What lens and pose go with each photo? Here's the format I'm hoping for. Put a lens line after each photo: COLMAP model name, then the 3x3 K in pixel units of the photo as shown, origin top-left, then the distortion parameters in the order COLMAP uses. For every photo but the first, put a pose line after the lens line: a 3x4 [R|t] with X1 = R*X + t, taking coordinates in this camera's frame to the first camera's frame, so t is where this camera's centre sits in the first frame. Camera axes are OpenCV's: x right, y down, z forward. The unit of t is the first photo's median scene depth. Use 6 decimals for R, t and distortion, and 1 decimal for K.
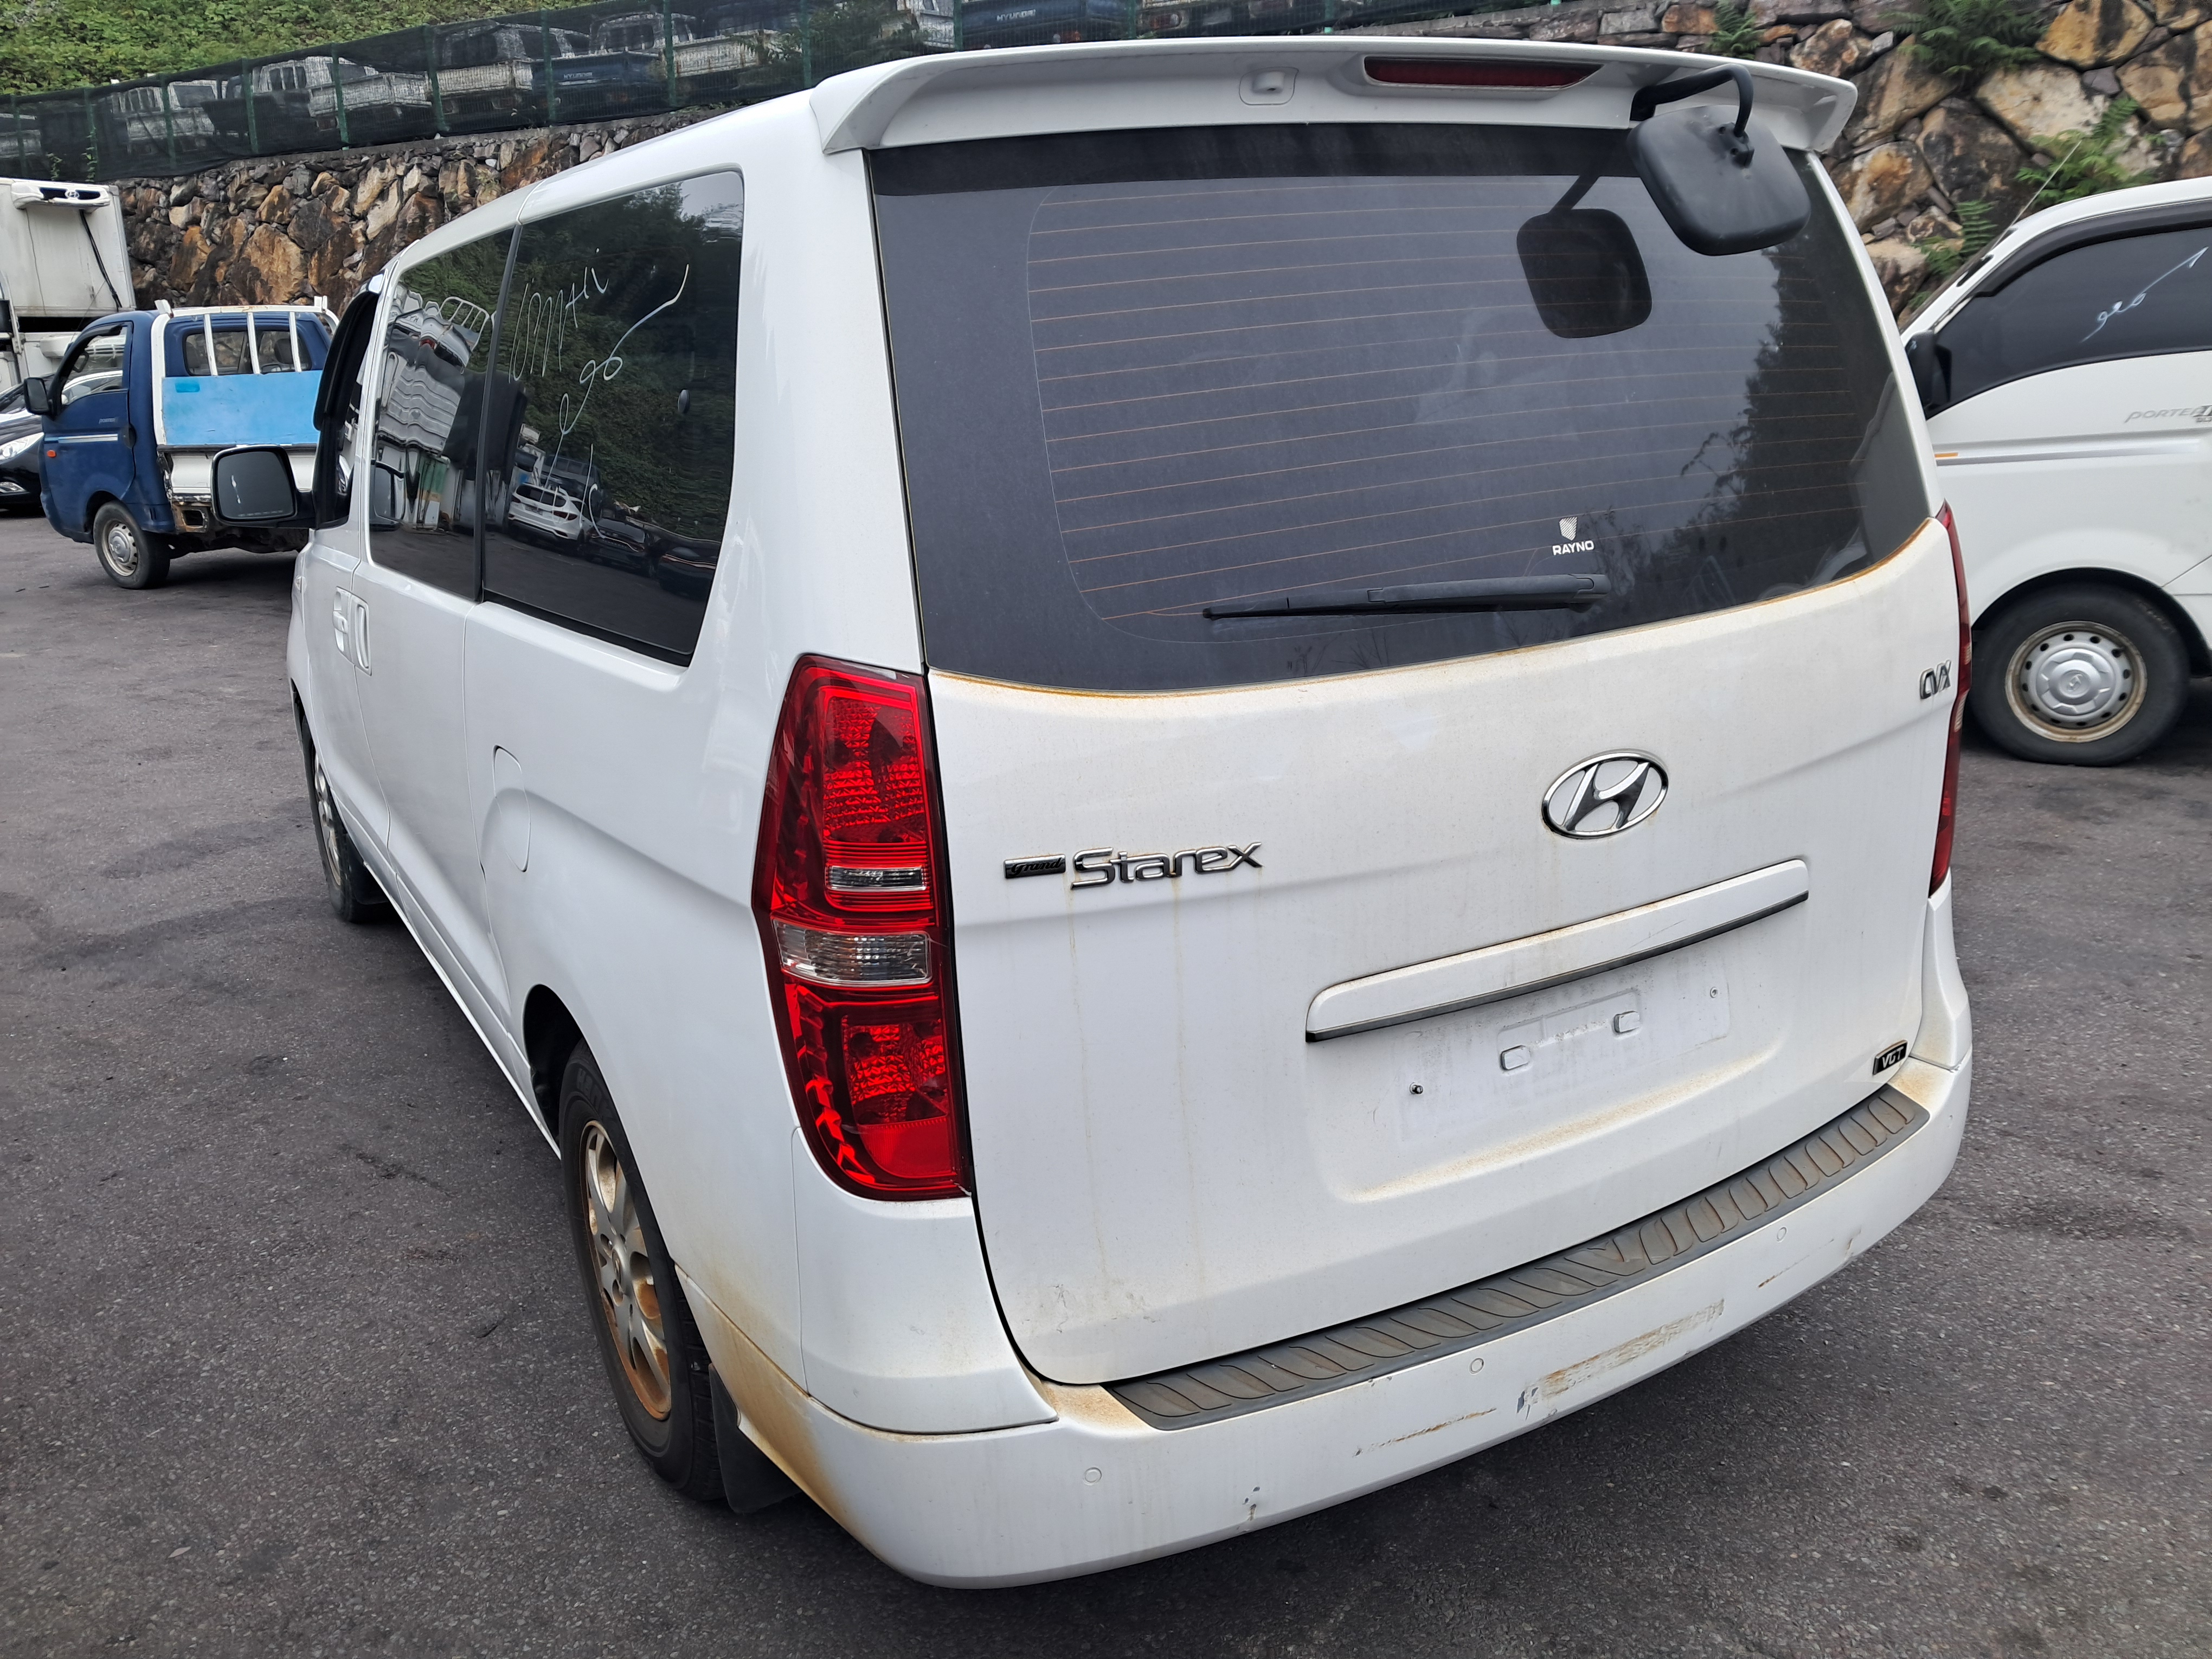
lens RADIAL K [[1716.0, 0, 1106.0], [0, 1716.0, 829.5], [0, 0, 1]] dist [0.040611, -0.051724]
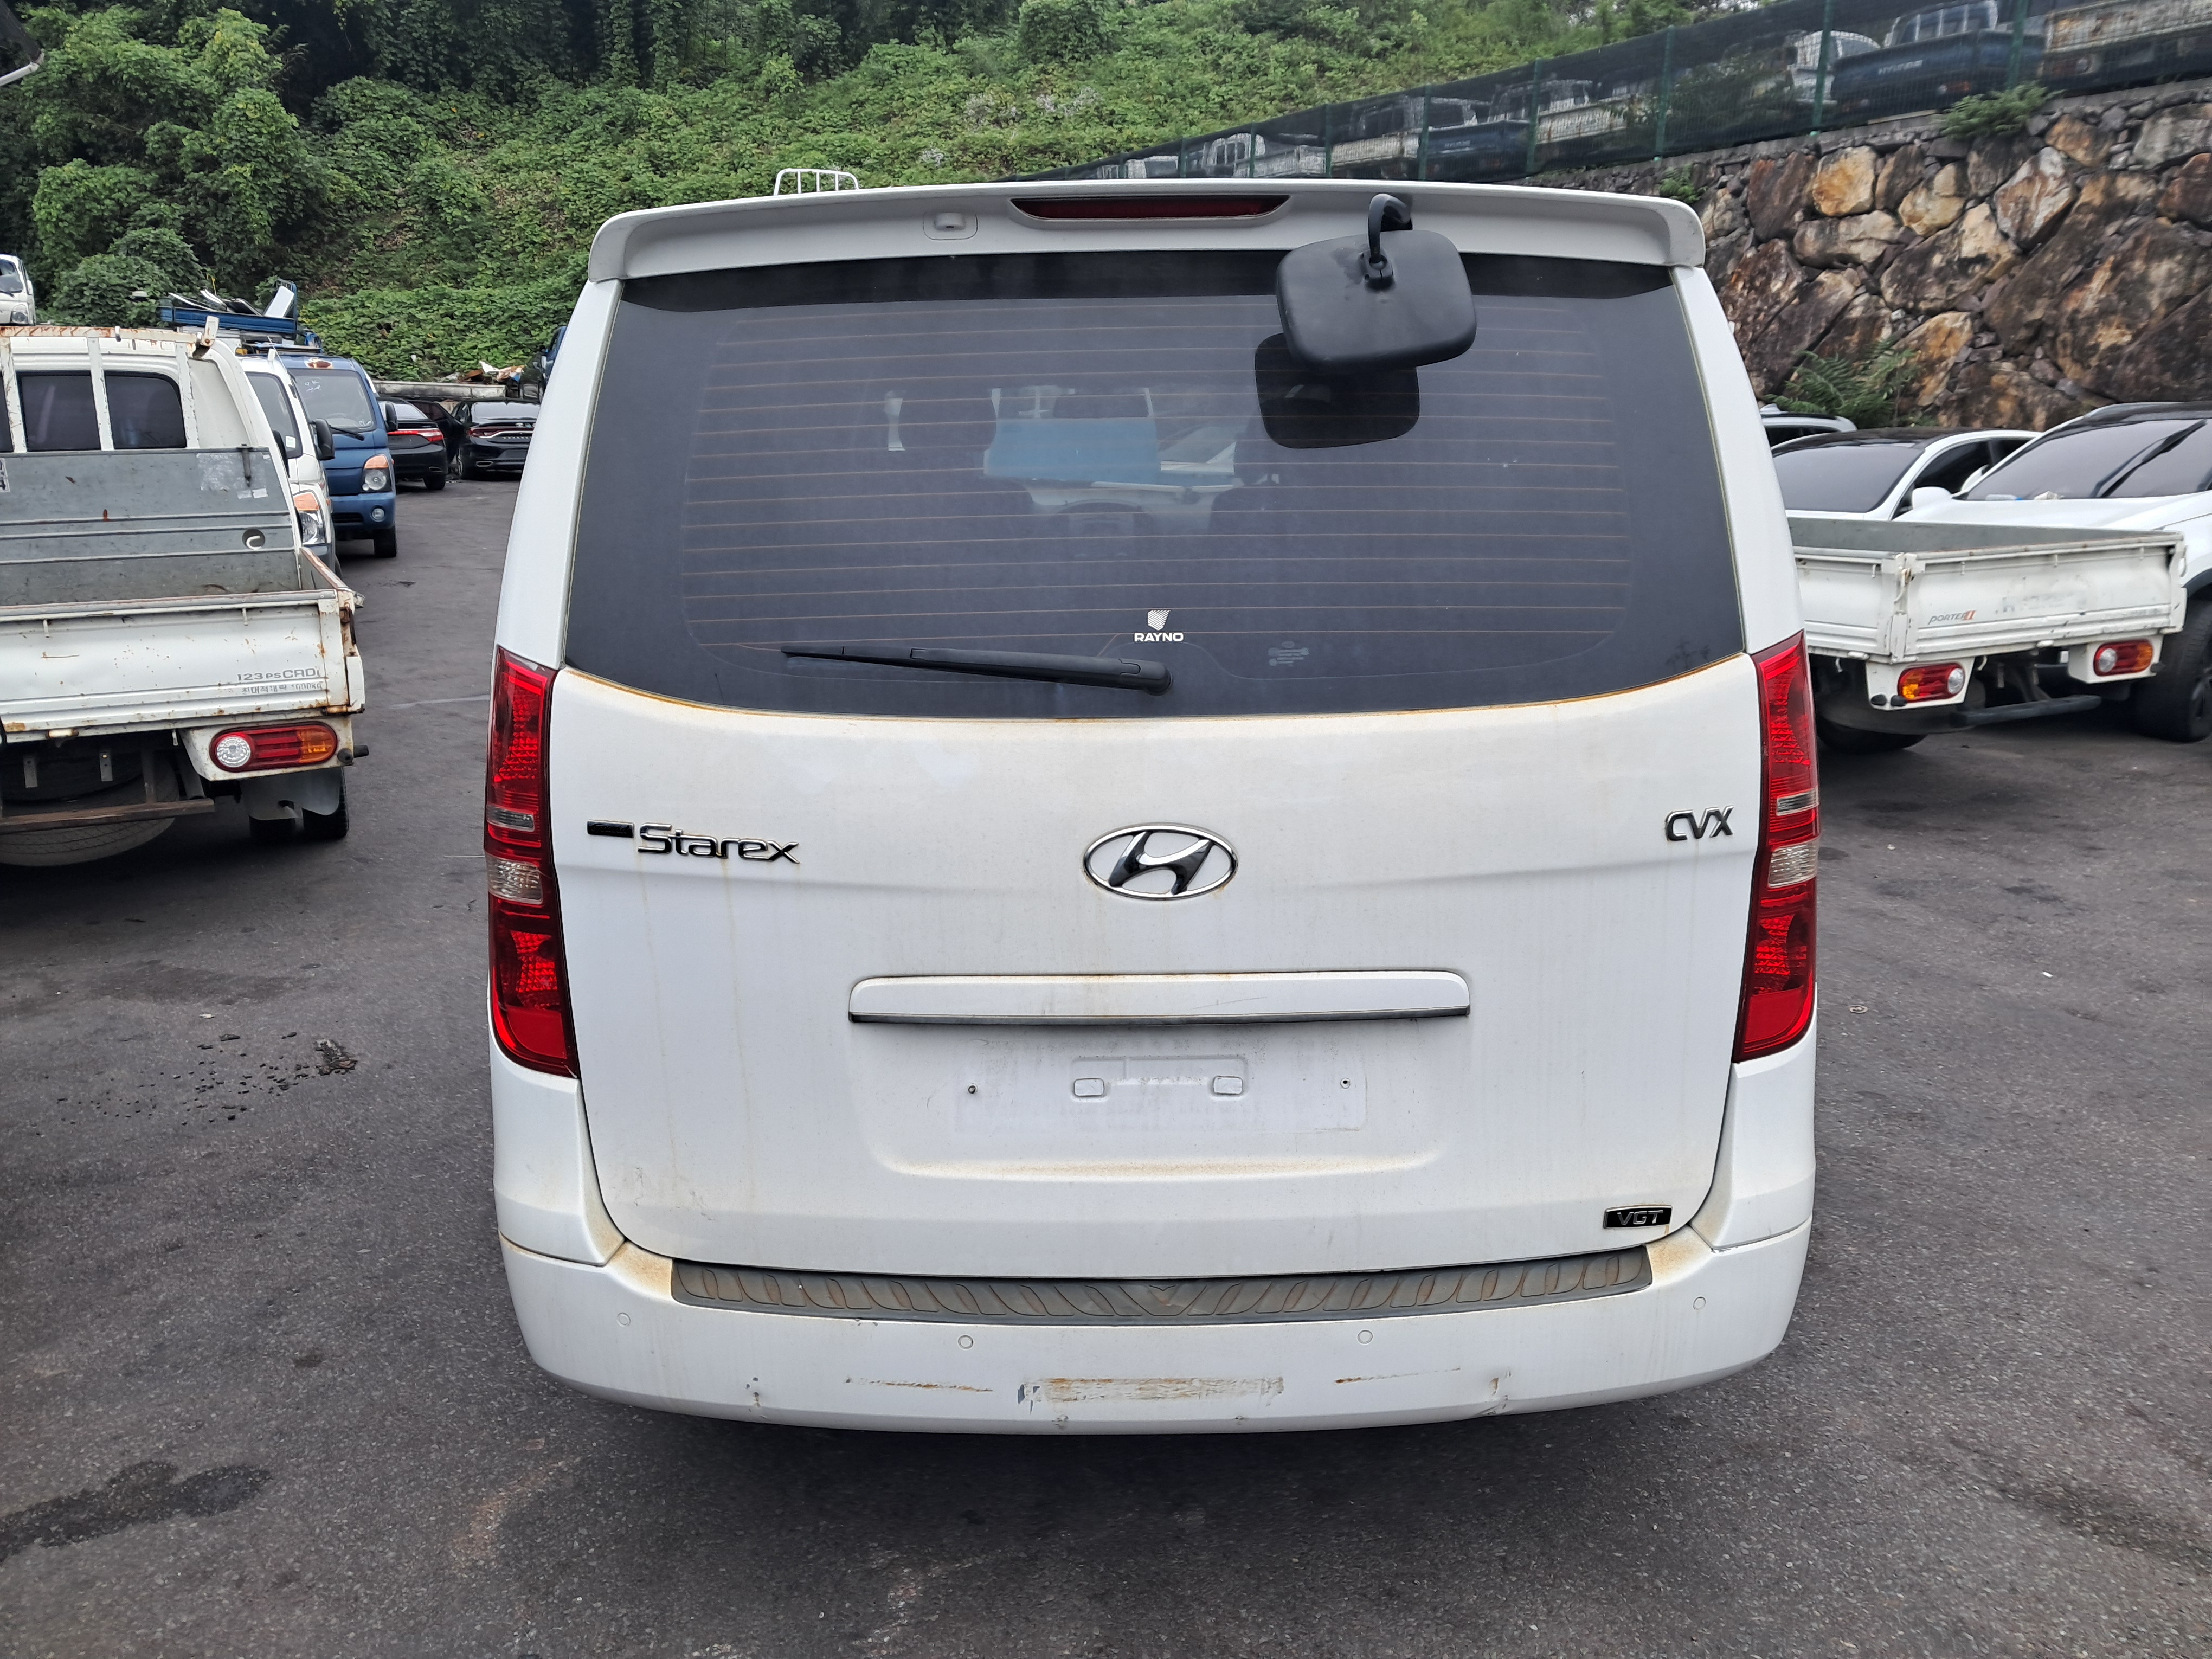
lens RADIAL K [[1739.3, 0, 1102.7], [0, 1739.3, 826.8], [0, 0, 1]] dist [0.001441, -0.006004]
pose [[0.866729, 0.152554, -0.474877, 0.776470], [-0.167835, 0.985761, 0.010348, -0.047507], [0.469694, 0.070733, 0.879991, 0.019455]]
